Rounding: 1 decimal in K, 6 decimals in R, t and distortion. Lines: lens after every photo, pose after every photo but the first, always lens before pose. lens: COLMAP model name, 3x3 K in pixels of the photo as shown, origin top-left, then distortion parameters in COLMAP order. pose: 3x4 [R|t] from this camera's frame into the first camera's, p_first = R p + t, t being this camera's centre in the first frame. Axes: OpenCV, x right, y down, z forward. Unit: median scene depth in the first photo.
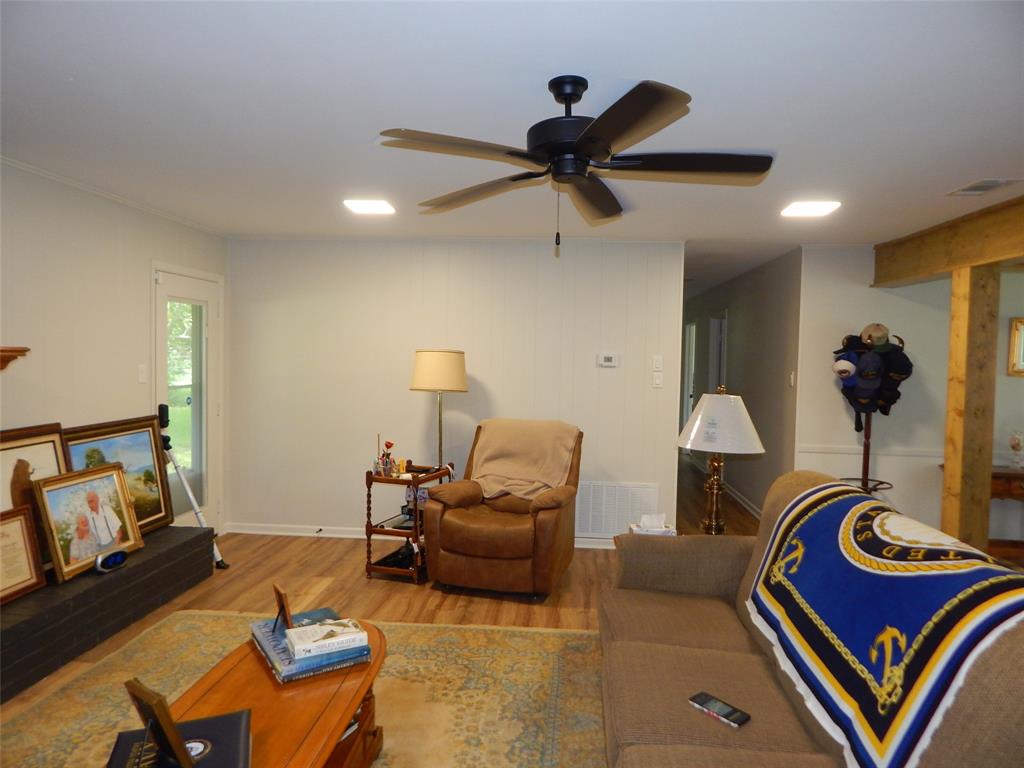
lens RADIAL K [[655.8, 0, 512.0], [0, 655.8, 384.0], [0, 0, 1]] dist [0.000571, 0.000270]
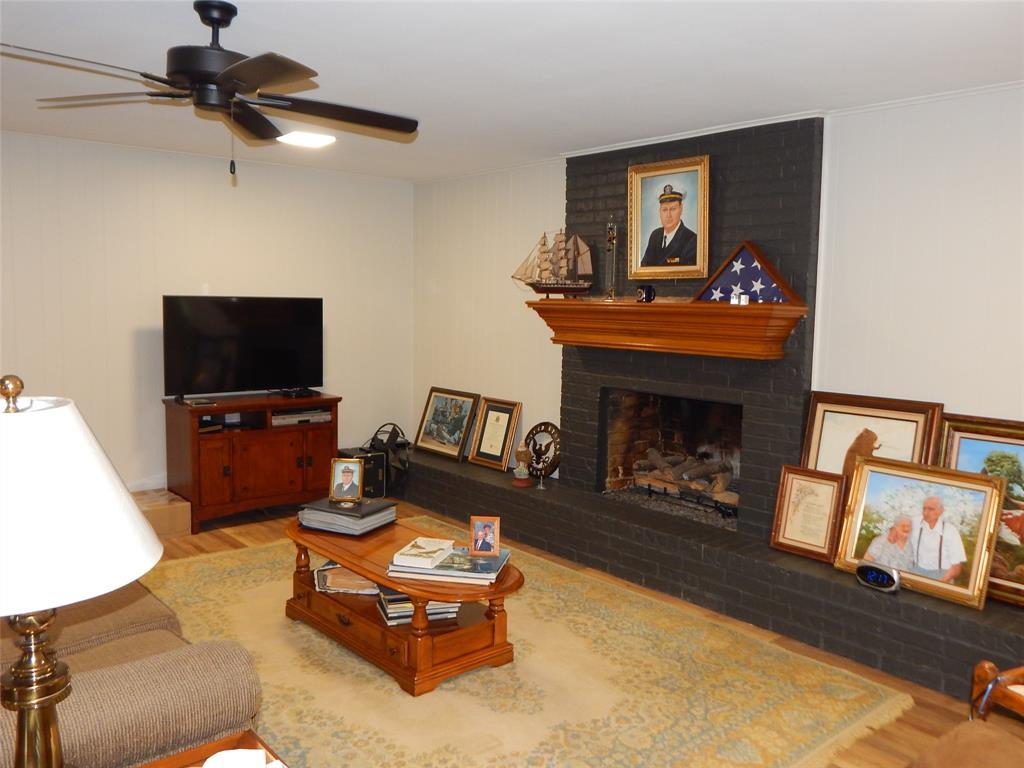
lens RADIAL K [[827.6, 0, 512.0], [0, 827.6, 384.0], [0, 0, 1]] dist [0.001148, 0.000808]
pose [[-0.697062, 0.040098, -0.715889, 0.395850], [-0.069293, 0.989994, 0.122921, -0.052459], [0.713655, 0.135290, -0.687309, 1.314021]]
